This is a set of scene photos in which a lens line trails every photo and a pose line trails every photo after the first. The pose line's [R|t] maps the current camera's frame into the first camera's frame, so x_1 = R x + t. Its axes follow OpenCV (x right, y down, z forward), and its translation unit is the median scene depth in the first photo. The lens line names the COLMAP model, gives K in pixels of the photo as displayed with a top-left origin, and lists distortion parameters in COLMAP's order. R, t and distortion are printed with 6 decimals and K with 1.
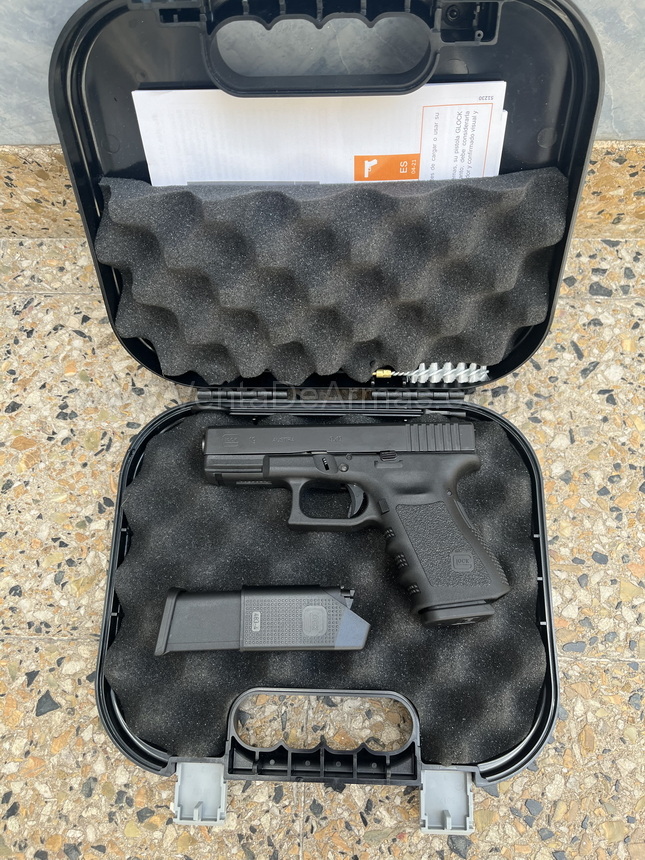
lens RADIAL K [[705.8, 0, 325.7], [0, 705.8, 430.7], [0, 0, 1]] dist [0.054707, -0.096906]
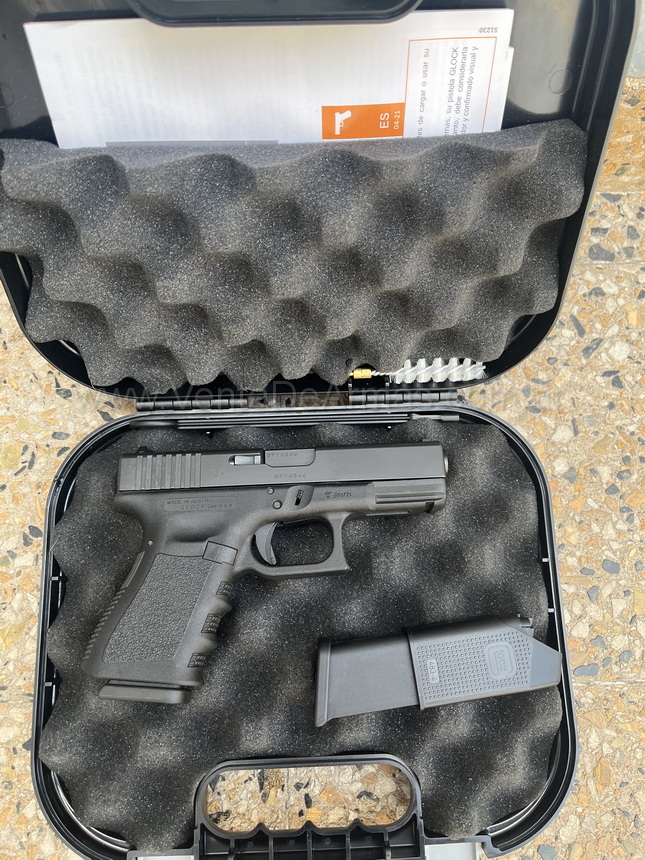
lens RADIAL K [[705.8, 0, 330.4], [0, 705.8, 418.0], [0, 0, 1]] dist [0.054707, -0.096906]
pose [[0.996144, -0.044727, 0.075480, -0.021920], [0.038360, 0.995745, 0.083785, -0.100784], [-0.078906, -0.080566, 0.993621, 0.177438]]
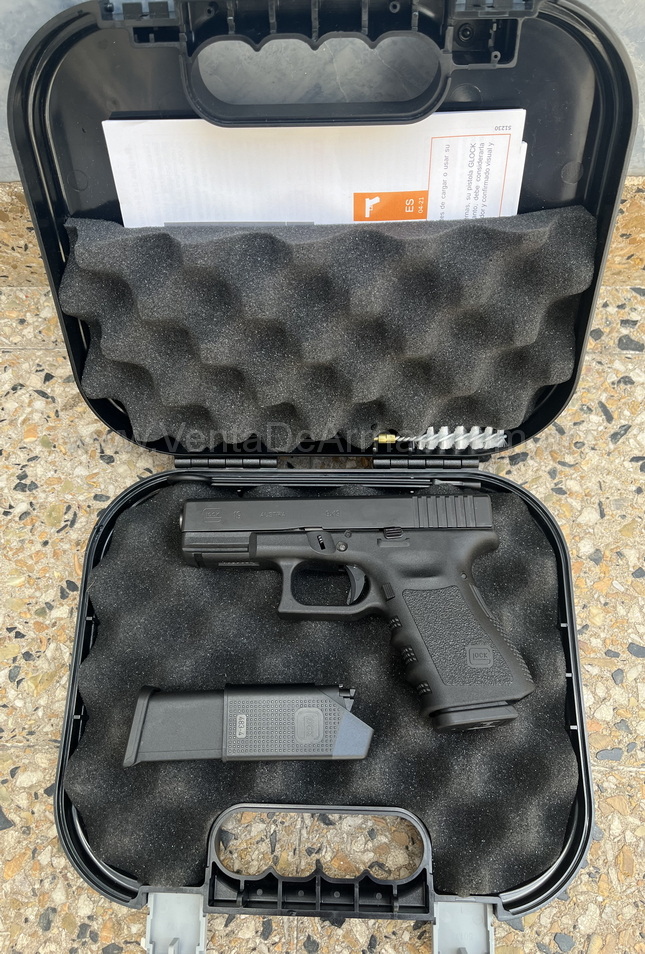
lens RADIAL K [[782.4, 0, 316.9], [0, 782.4, 472.5], [0, 0, 1]] dist [0.048691, -0.093521]
pose [[0.999999, -0.001480, 0.000050, -0.005319], [0.001481, 0.999377, -0.035254, -0.005138], [0.000002, 0.035254, 0.999378, 0.032289]]
